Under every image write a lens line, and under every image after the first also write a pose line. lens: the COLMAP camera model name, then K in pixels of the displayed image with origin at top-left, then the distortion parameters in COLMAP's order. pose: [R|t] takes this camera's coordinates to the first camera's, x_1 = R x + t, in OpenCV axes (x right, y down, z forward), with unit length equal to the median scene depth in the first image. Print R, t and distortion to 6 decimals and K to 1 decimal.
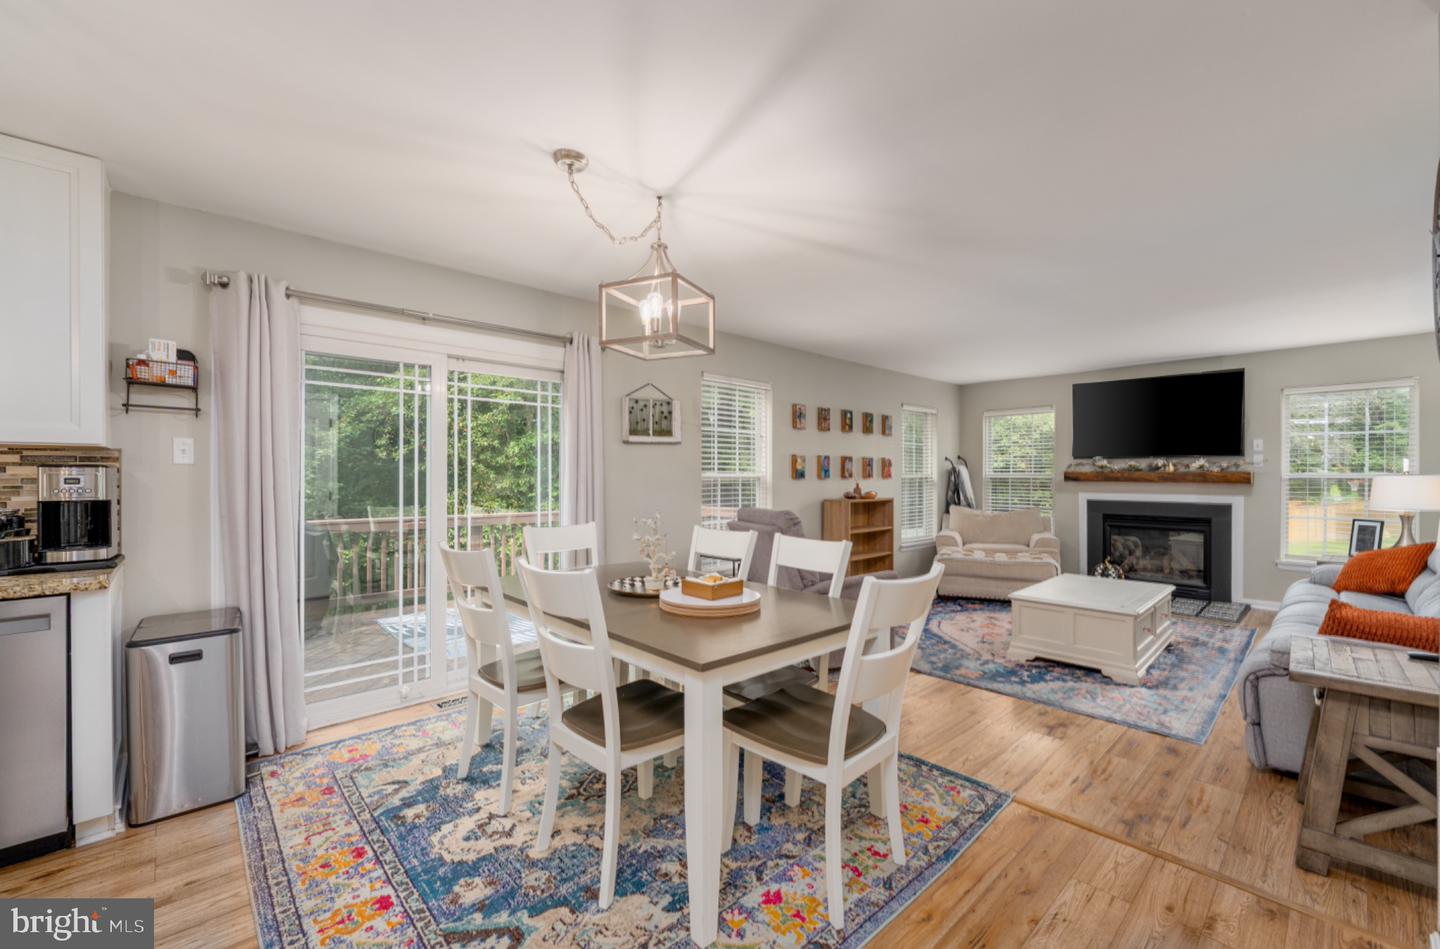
lens RADIAL K [[590.6, 0, 719.6], [0, 590.6, 476.7], [0, 0, 1]] dist [-0.000148, -0.000021]
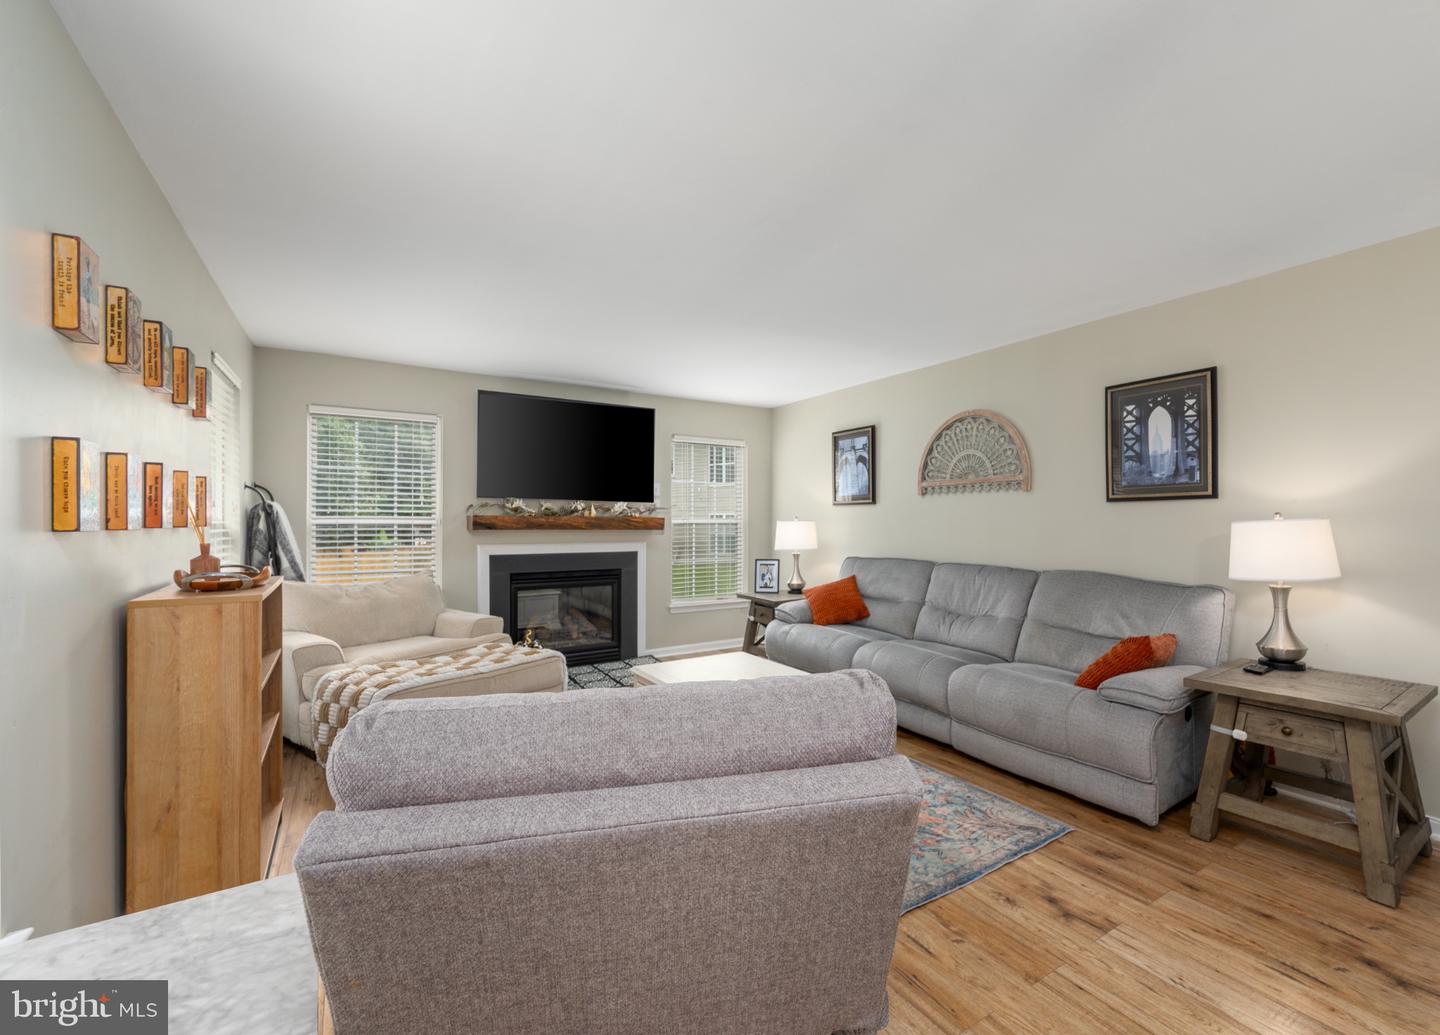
lens RADIAL K [[631.0, 0, 720.3], [0, 631.0, 519.5], [0, 0, 1]] dist [0.001151, 0.000202]
pose [[0.161582, 0.000797, 0.986859, -0.096144], [0.003509, 0.999993, -0.001382, -0.002515], [-0.986853, 0.003686, 0.161578, 0.686414]]
